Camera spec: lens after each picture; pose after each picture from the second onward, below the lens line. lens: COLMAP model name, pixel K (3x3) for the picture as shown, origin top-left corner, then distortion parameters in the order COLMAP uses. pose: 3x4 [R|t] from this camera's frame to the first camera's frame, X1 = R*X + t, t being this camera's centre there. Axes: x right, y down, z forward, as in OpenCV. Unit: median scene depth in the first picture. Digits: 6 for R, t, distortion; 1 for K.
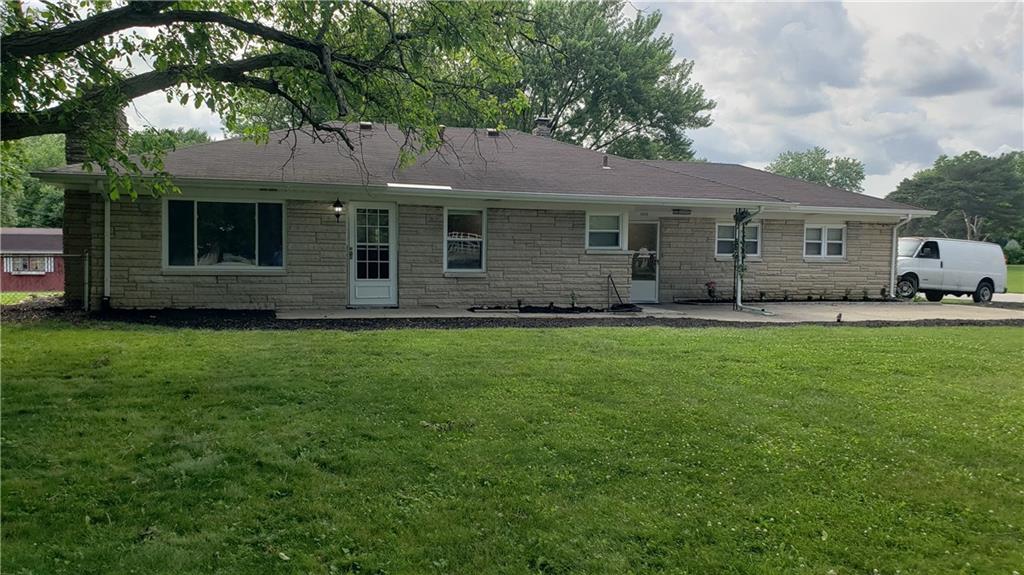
lens RADIAL K [[800.5, 0, 510.1], [0, 800.5, 293.7], [0, 0, 1]] dist [0.082172, -0.076373]
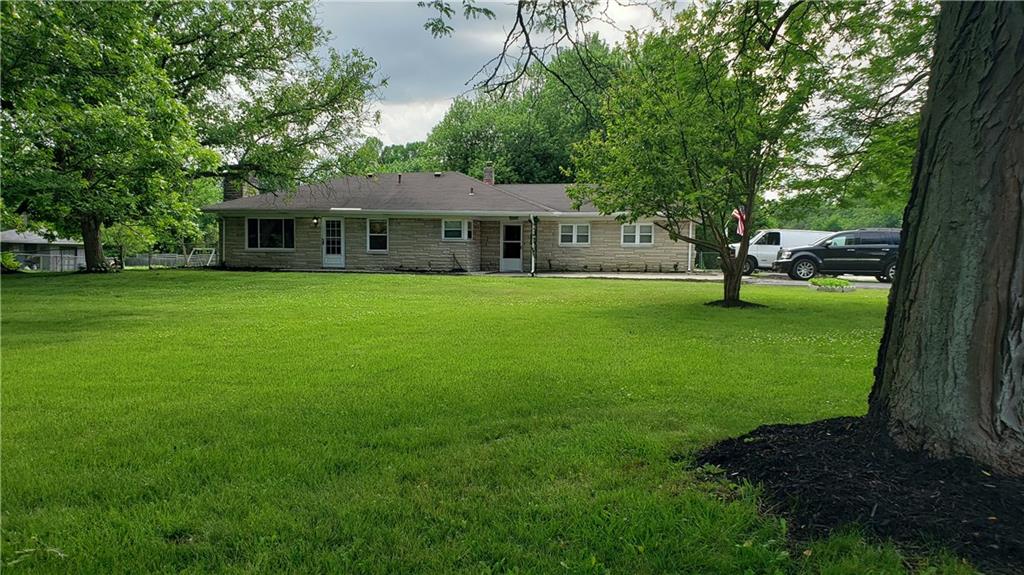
lens RADIAL K [[800.5, 0, 523.2], [0, 800.5, 295.4], [0, 0, 1]] dist [0.082172, -0.076373]
pose [[0.908422, 0.017661, -0.417681, 1.065769], [-0.018314, 0.999829, 0.002445, 0.068313], [0.417653, 0.005428, 0.908590, -0.625633]]
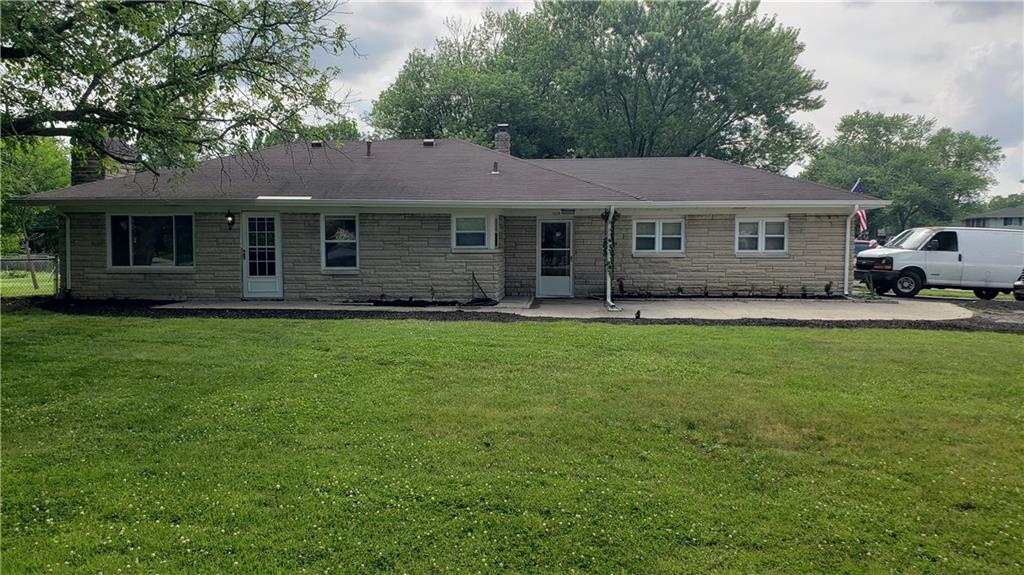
lens RADIAL K [[800.5, 0, 502.5], [0, 800.5, 280.0], [0, 0, 1]] dist [0.082172, -0.076373]
pose [[0.939565, 0.002838, -0.342358, 0.546034], [-0.004509, 0.999981, -0.004086, -0.008389], [0.342340, 0.005383, 0.939561, -0.008047]]
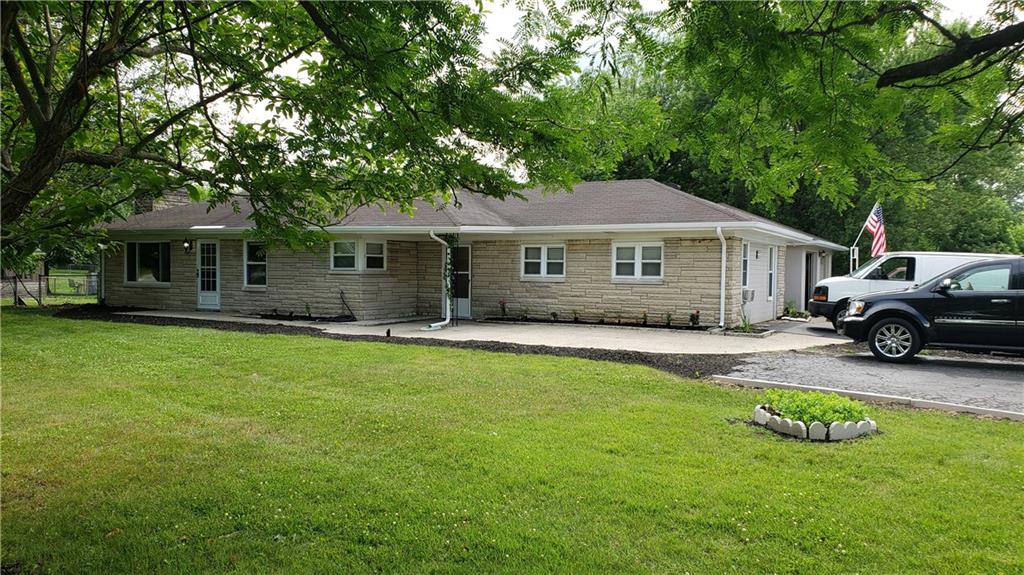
lens RADIAL K [[800.5, 0, 514.1], [0, 800.5, 287.2], [0, 0, 1]] dist [0.082172, -0.076373]
pose [[0.713483, 0.011646, -0.700575, 1.183529], [-0.034479, 0.999234, -0.018503, -0.016651], [0.699823, 0.037357, 0.713339, 0.321694]]
